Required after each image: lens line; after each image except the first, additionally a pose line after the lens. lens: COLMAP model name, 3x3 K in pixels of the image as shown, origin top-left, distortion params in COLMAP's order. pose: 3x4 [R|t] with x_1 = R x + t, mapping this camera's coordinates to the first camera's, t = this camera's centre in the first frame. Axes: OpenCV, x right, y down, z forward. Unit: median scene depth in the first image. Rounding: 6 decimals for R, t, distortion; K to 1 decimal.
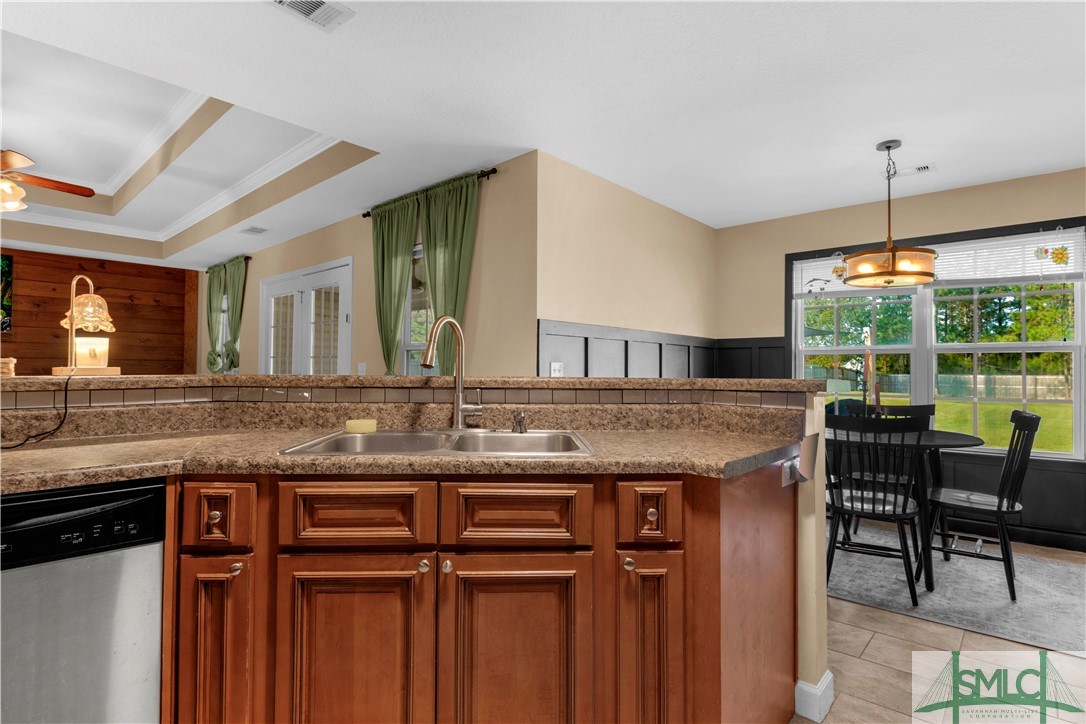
lens RADIAL K [[550.9, 0, 568.1], [0, 550.9, 354.4], [0, 0, 1]] dist [-0.000923, -0.008796]
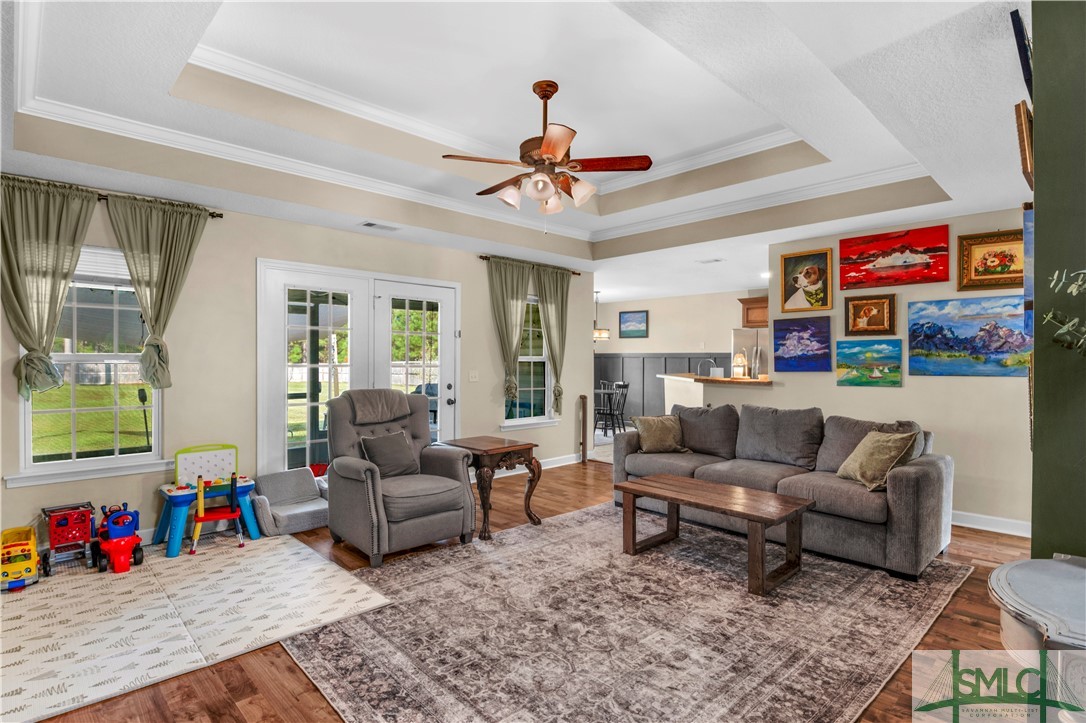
lens RADIAL K [[528.9, 0, 543.0], [0, 528.9, 361.5], [0, 0, 1]] dist [-0.000005, -0.015438]
pose [[0.072806, -0.011187, 0.997283, -1.094097], [-0.030657, 0.999439, 0.013449, -0.018979], [-0.996875, -0.031553, 0.072422, 0.516930]]
